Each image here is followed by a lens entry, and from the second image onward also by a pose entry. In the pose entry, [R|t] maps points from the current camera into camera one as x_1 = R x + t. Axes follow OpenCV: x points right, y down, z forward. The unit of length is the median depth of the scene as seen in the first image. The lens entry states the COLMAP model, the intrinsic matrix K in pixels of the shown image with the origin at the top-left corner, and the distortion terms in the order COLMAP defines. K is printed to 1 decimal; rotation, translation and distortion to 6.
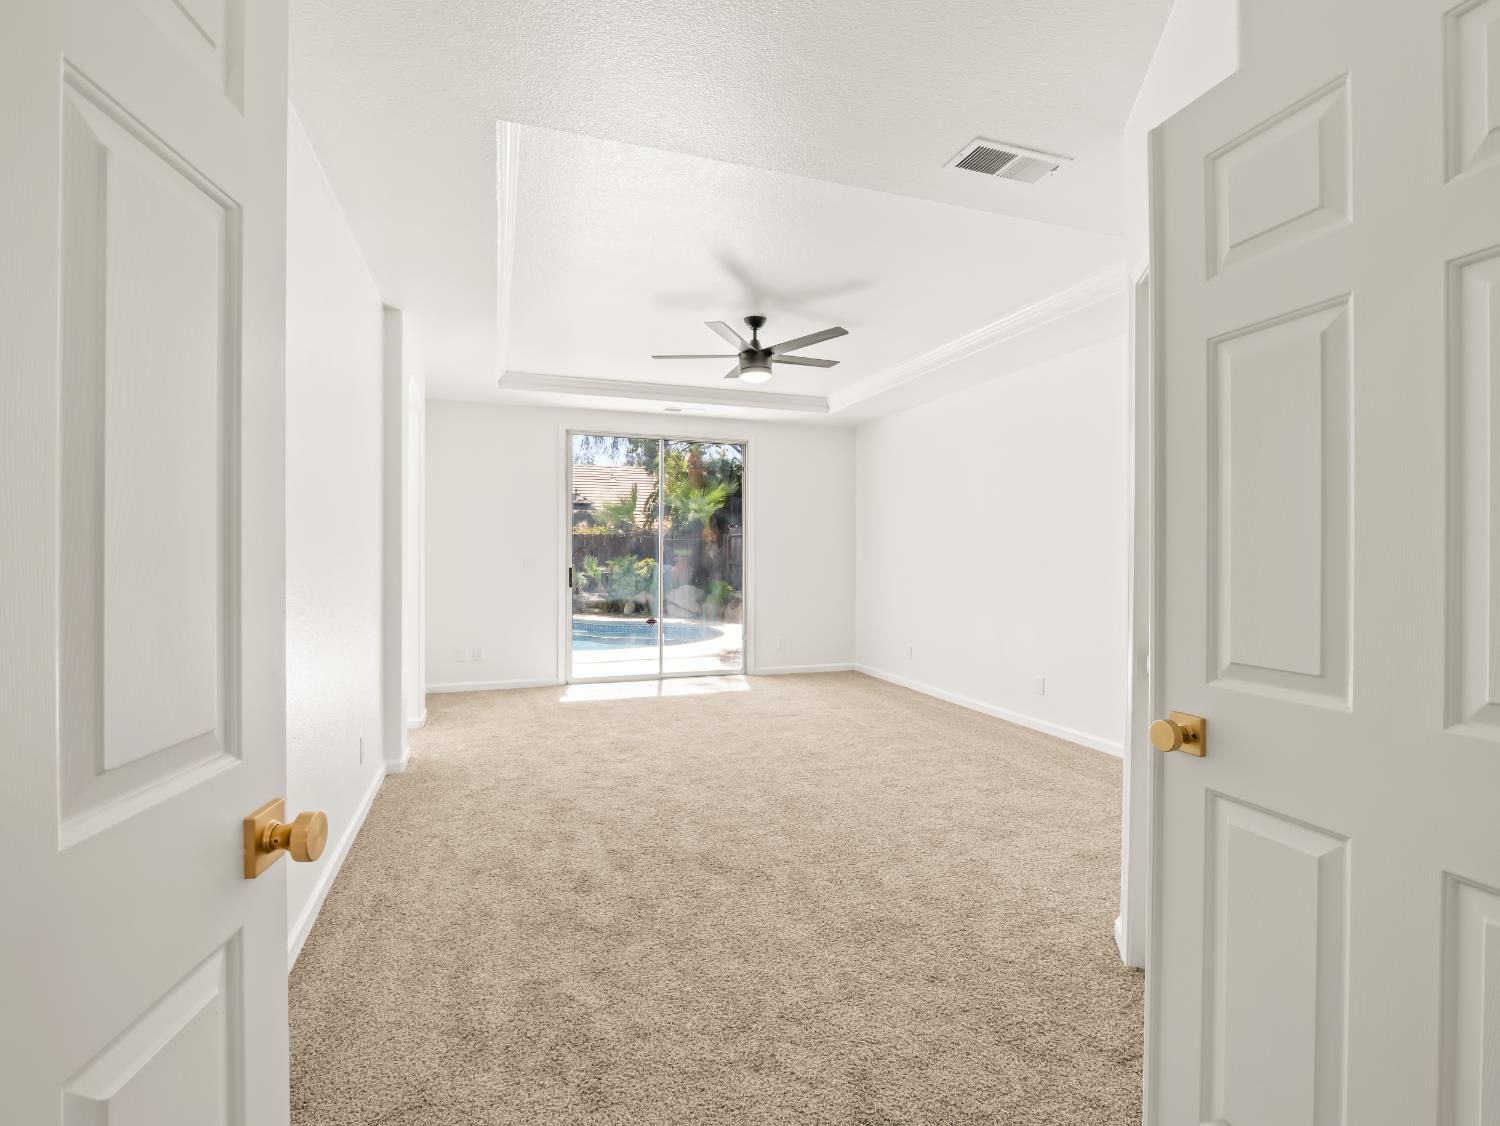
lens RADIAL K [[721.2, 0, 750.7], [0, 721.2, 552.2], [0, 0, 1]] dist [-0.001343, -0.000209]
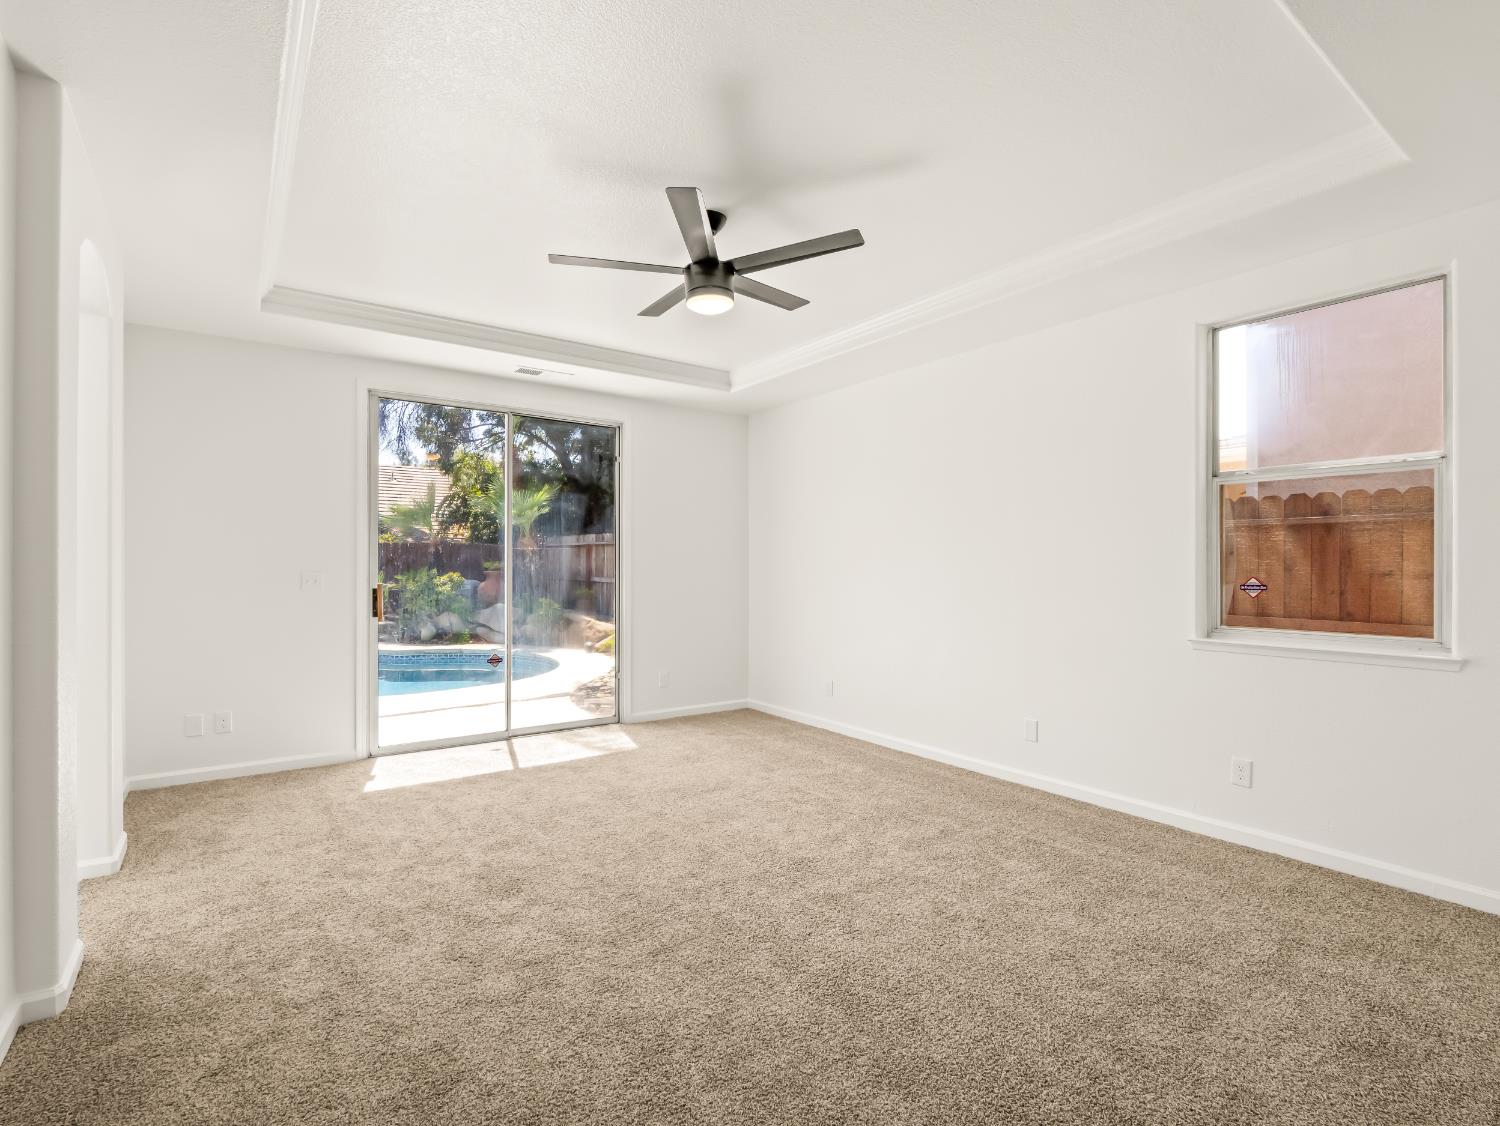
lens RADIAL K [[723.1, 0, 750.0], [0, 723.1, 563.0], [0, 0, 1]] dist [-0.011878, 0.000074]
pose [[0.960829, -0.000632, 0.277142, -0.107661], [0.001073, 0.999998, -0.001440, -0.001972], [-0.277141, 0.001681, 0.960828, 0.262385]]
